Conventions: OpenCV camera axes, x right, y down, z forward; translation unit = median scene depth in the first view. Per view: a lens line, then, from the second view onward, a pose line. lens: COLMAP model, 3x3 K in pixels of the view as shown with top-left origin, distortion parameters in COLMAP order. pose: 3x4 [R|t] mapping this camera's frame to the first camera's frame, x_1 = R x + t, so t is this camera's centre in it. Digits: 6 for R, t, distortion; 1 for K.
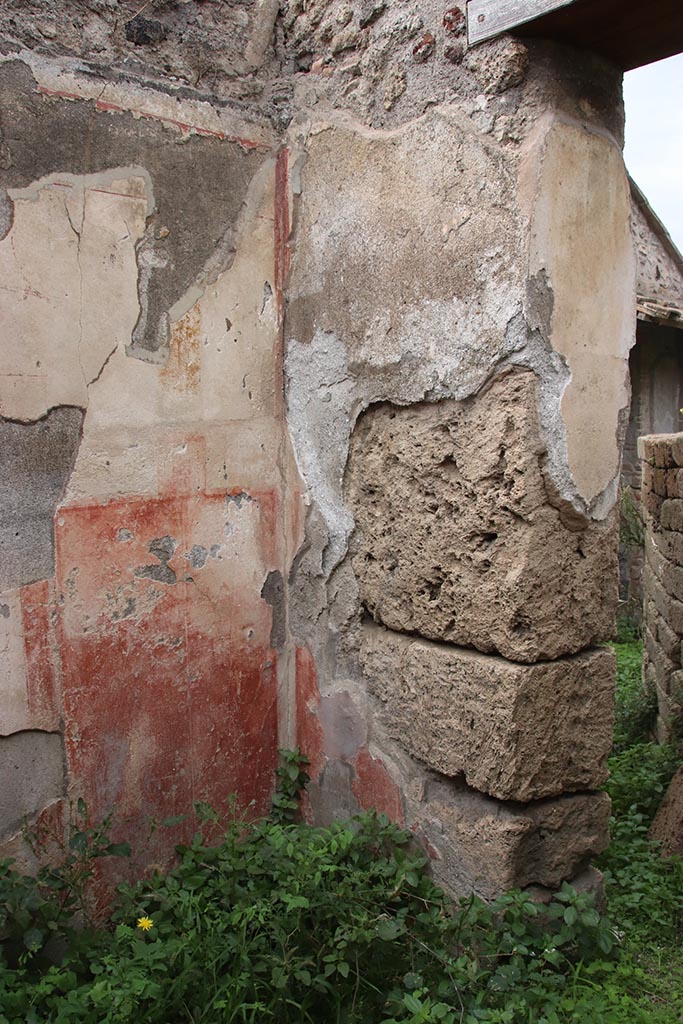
lens RADIAL K [[846.9, 0, 348.9], [0, 846.9, 519.7], [0, 0, 1]] dist [-0.148123, 0.142215]
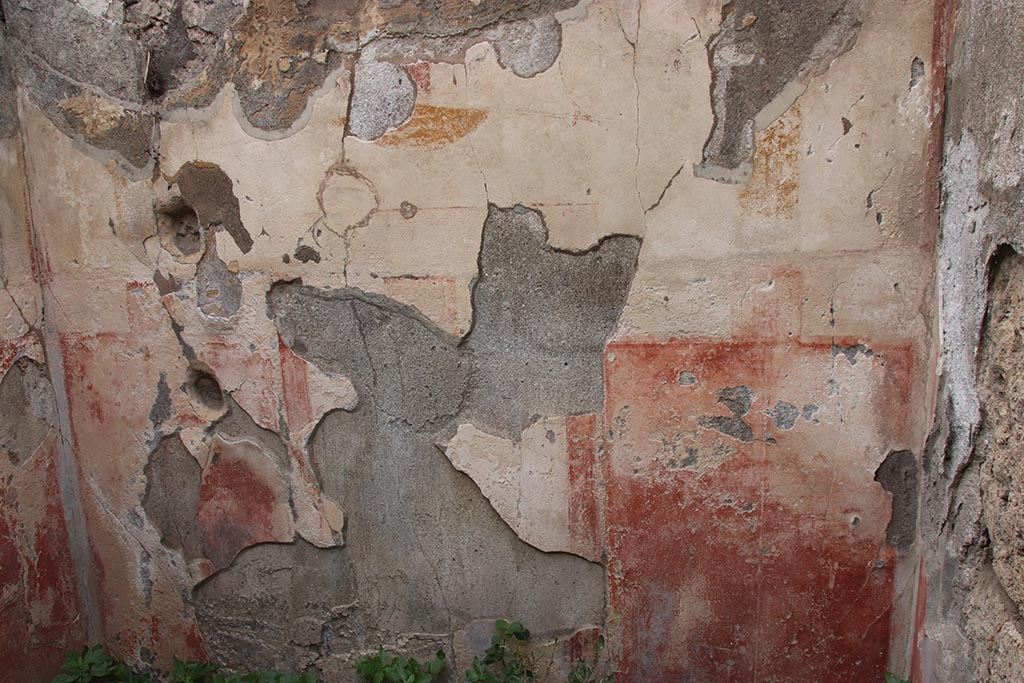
lens RADIAL K [[846.9, 0, 516.6], [0, 846.9, 348.3], [0, 0, 1]] dist [-0.148123, 0.142215]
pose [[0.544825, 0.155187, -0.824065, 0.358387], [-0.063952, 0.987554, 0.143693, -0.127915], [0.836107, -0.025587, 0.547969, 0.351937]]
